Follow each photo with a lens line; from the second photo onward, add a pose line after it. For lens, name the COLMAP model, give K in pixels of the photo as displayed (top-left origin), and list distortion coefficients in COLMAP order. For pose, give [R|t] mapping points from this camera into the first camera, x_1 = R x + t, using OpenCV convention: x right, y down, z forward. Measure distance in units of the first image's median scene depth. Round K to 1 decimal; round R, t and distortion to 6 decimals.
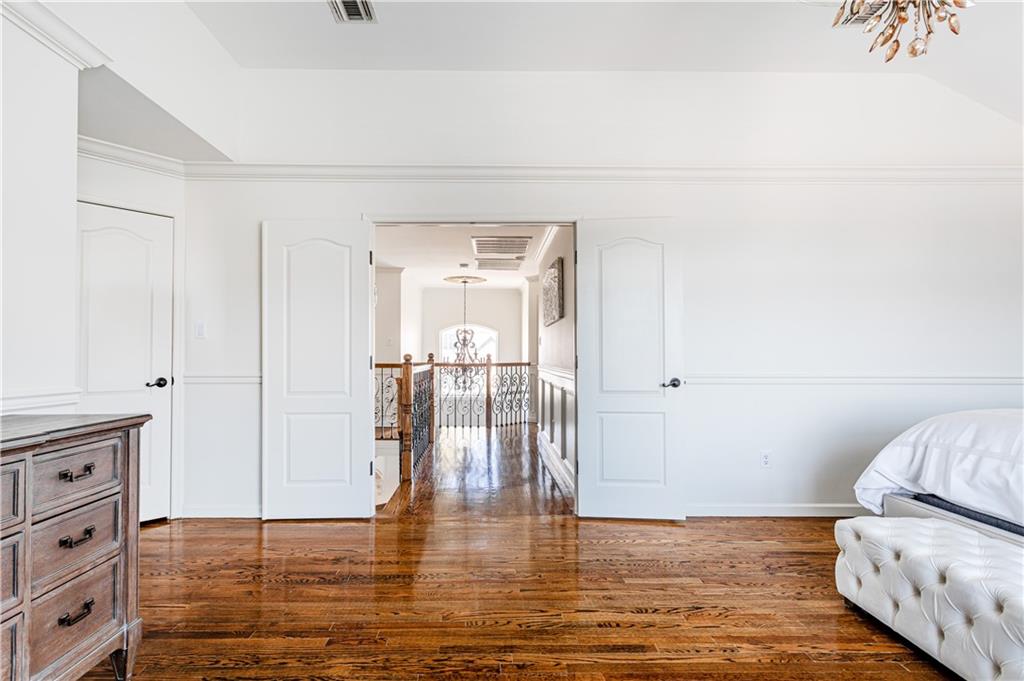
lens RADIAL K [[551.2, 0, 509.4], [0, 551.2, 340.2], [0, 0, 1]] dist [0.001937, 0.000385]
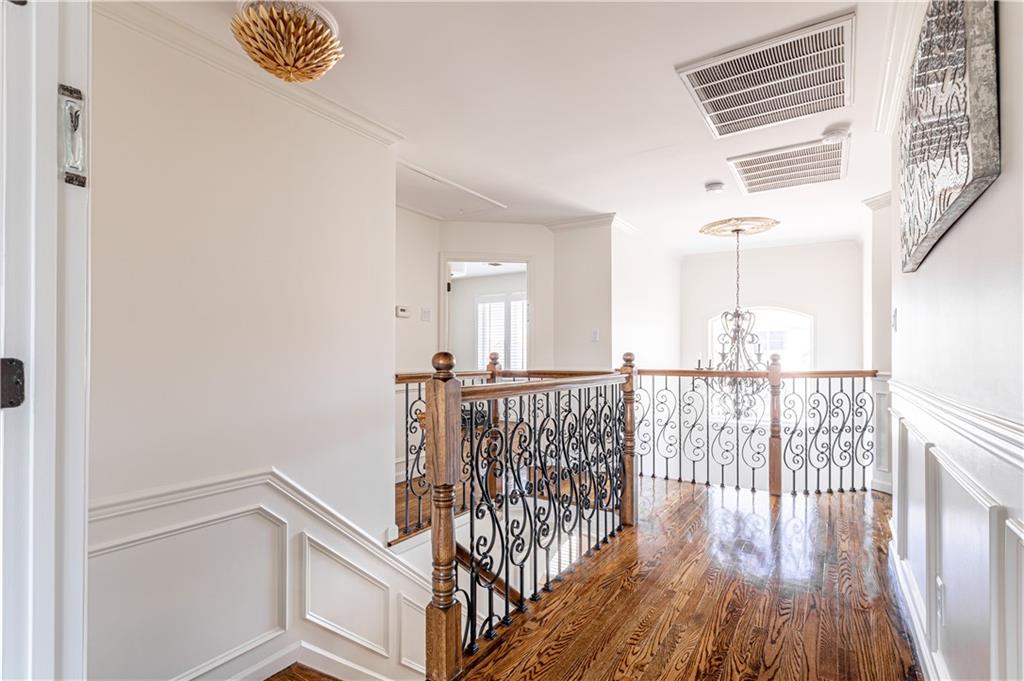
lens RADIAL K [[495.8, 0, 508.9], [0, 495.8, 351.3], [0, 0, 1]] dist [-0.003784, 0.003124]
pose [[0.808005, -0.006099, -0.589145, 0.033822], [0.014740, 0.999843, 0.009865, 0.013820], [0.588992, -0.016655, 0.807967, 0.454177]]
